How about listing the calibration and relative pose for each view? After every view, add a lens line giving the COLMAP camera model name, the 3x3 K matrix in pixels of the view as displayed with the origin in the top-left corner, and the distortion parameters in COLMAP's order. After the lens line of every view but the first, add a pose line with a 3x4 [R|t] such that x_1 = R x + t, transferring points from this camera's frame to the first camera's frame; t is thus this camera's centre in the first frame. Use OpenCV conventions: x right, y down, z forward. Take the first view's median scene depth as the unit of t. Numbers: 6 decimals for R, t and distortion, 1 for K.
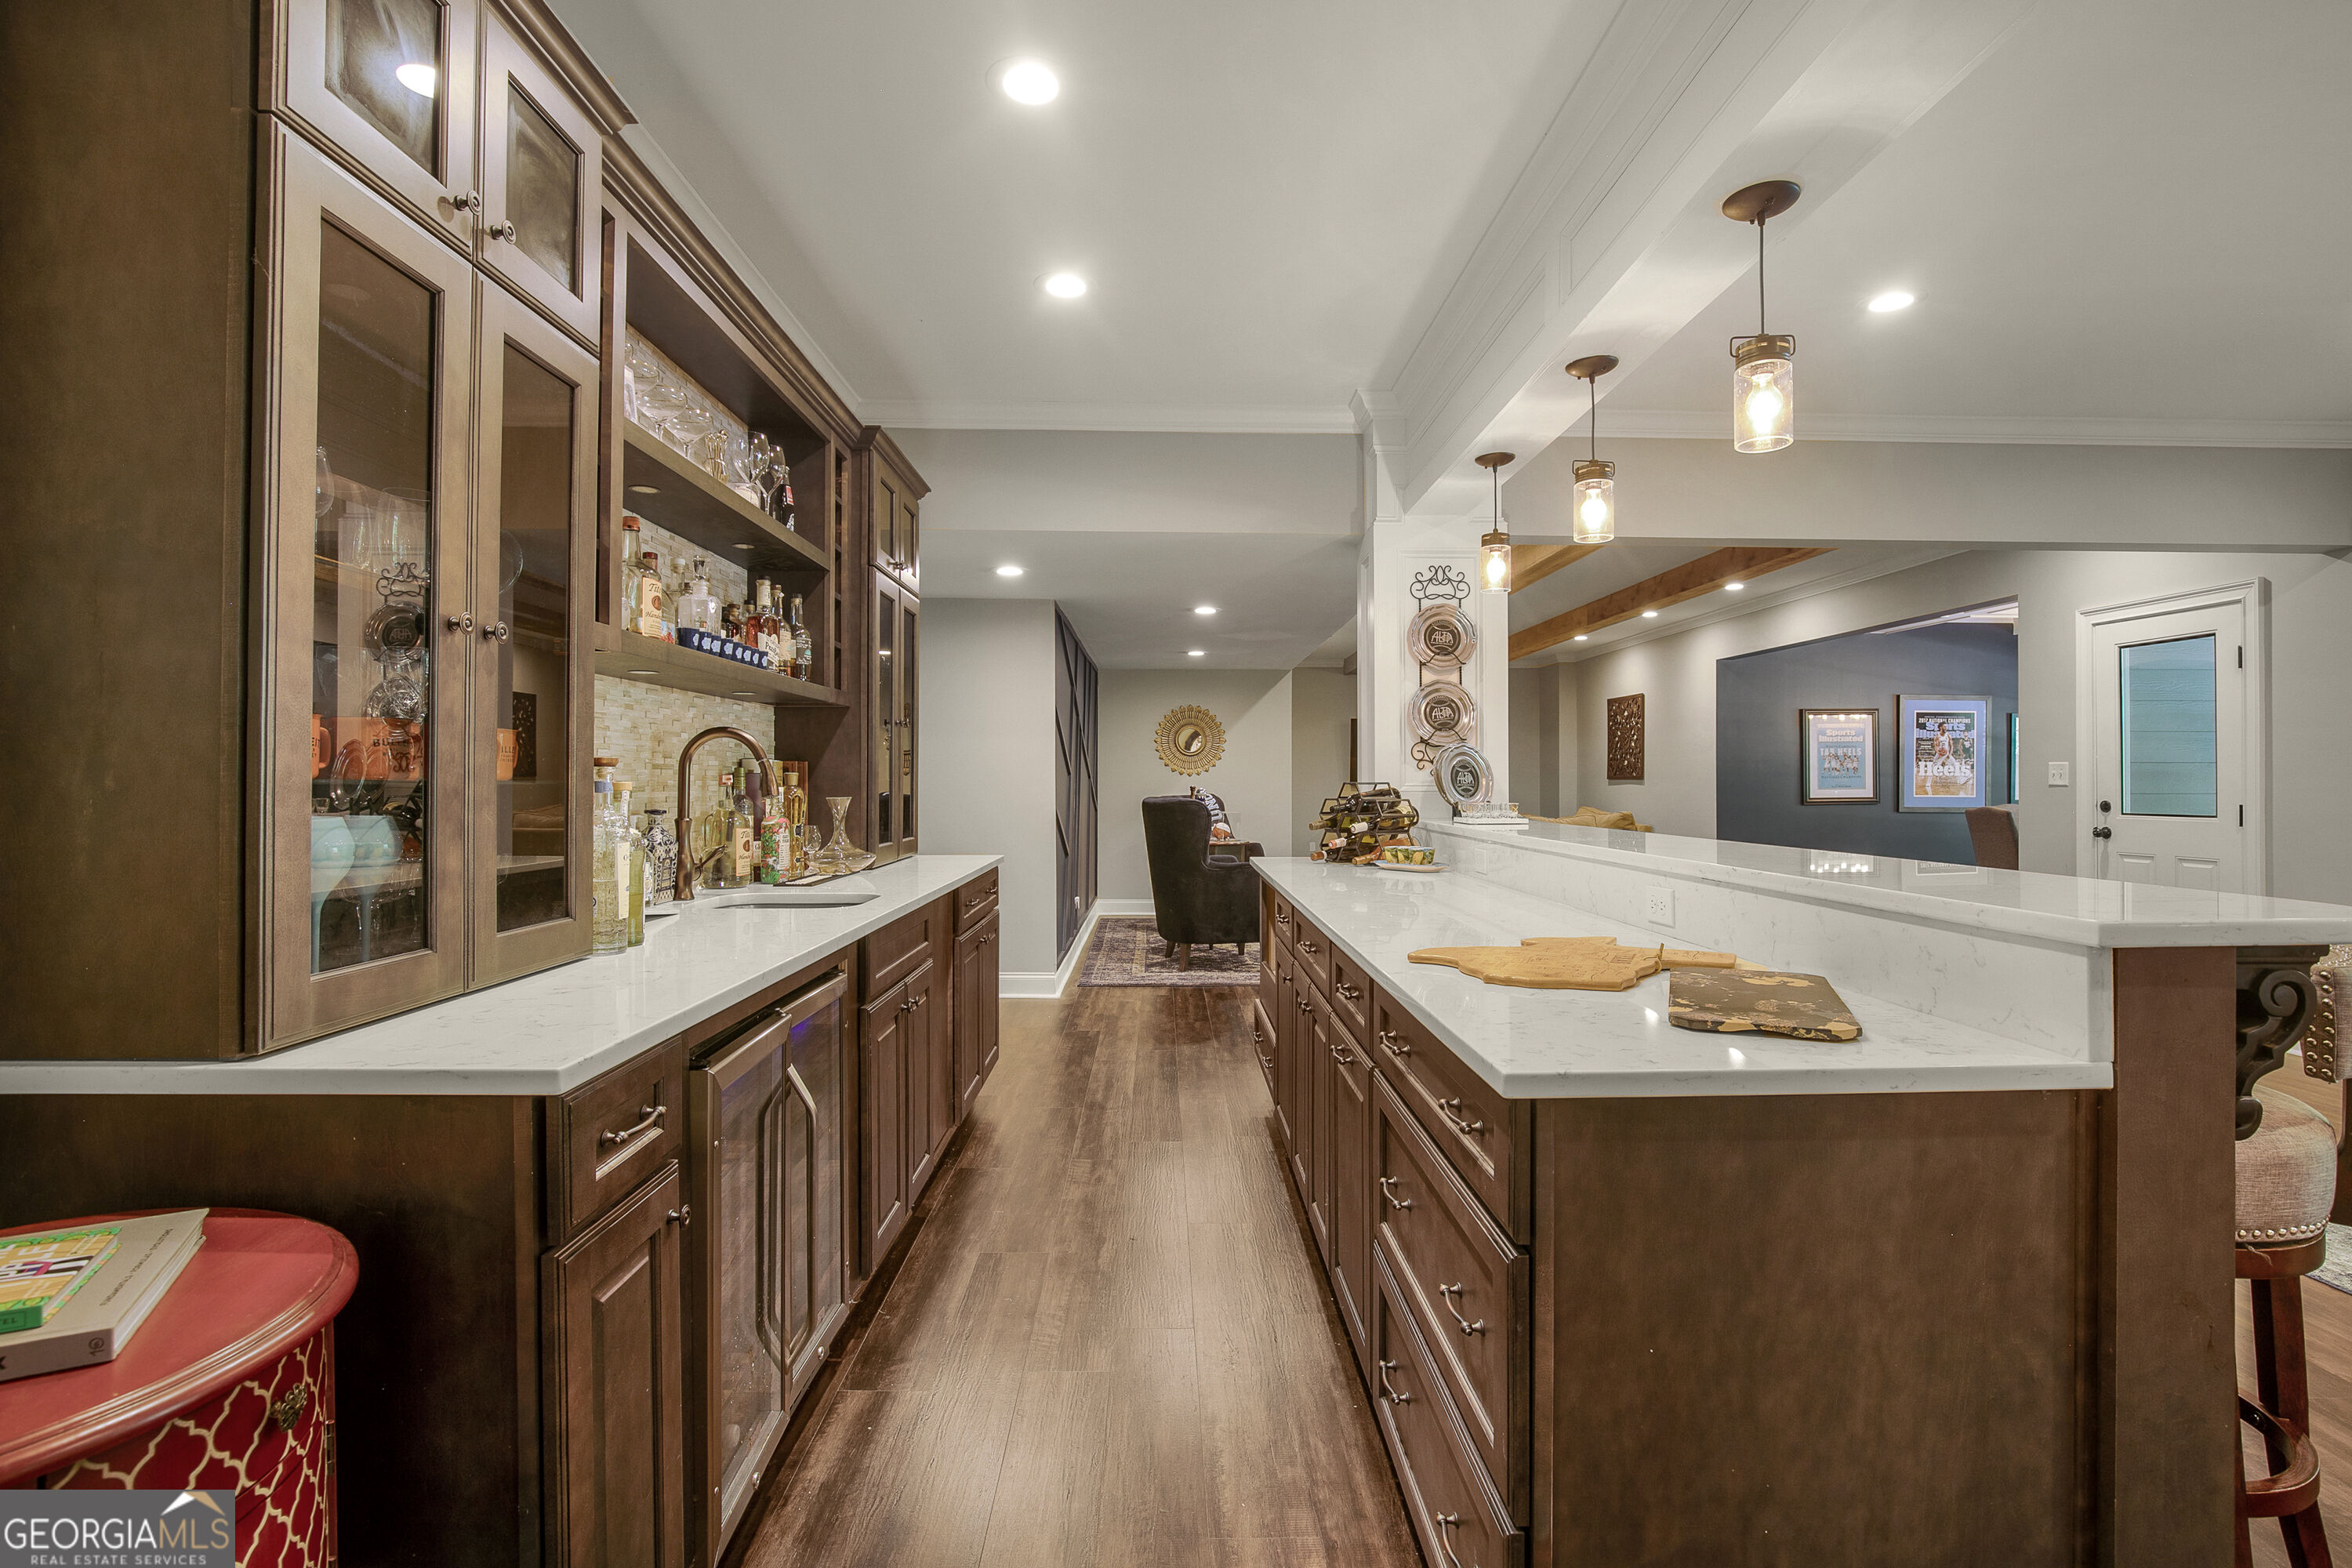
lens RADIAL K [[1132.4, 0, 1177.3], [0, 1132.4, 800.5], [0, 0, 1]] dist [0.000589, -0.011510]
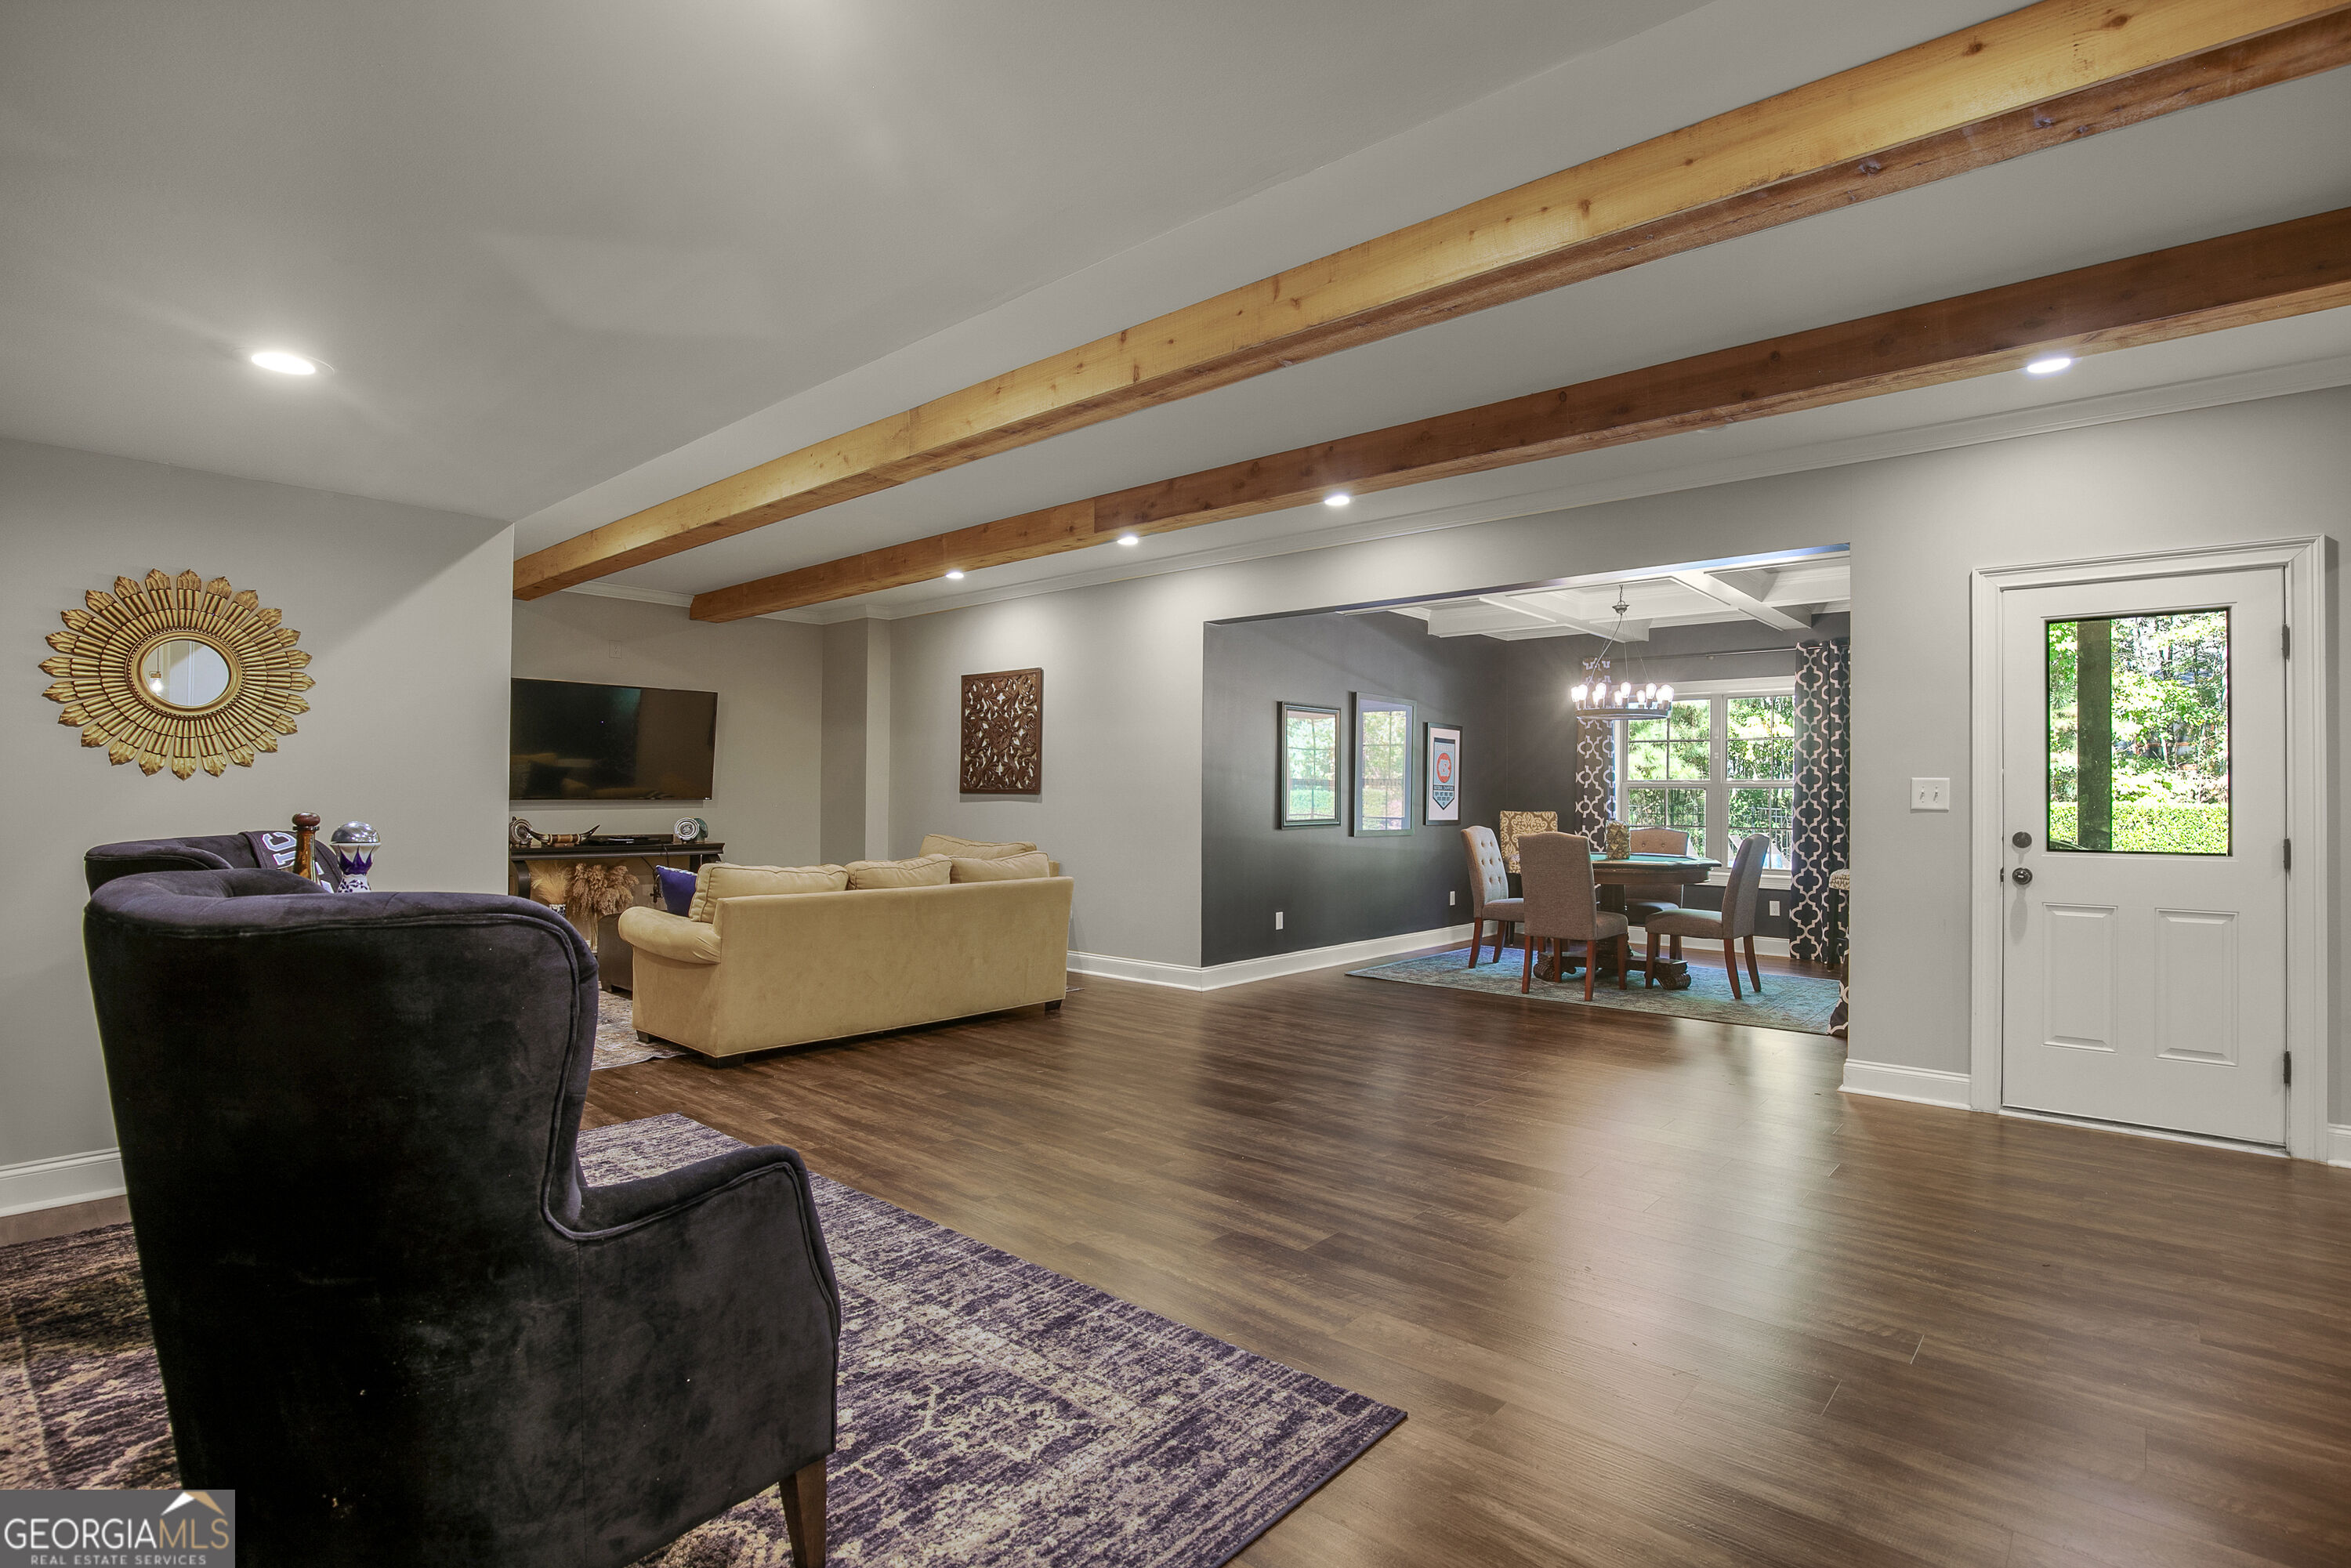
lens RADIAL K [[1087.0, 0, 1175.5], [0, 1087.0, 784.0], [0, 0, 1]] dist [-0.000745, -0.035786]
pose [[0.660454, 0.017928, 0.750653, -0.035759], [0.001746, 0.999676, -0.025411, -0.009632], [-0.750865, 0.018094, 0.660208, 0.641670]]
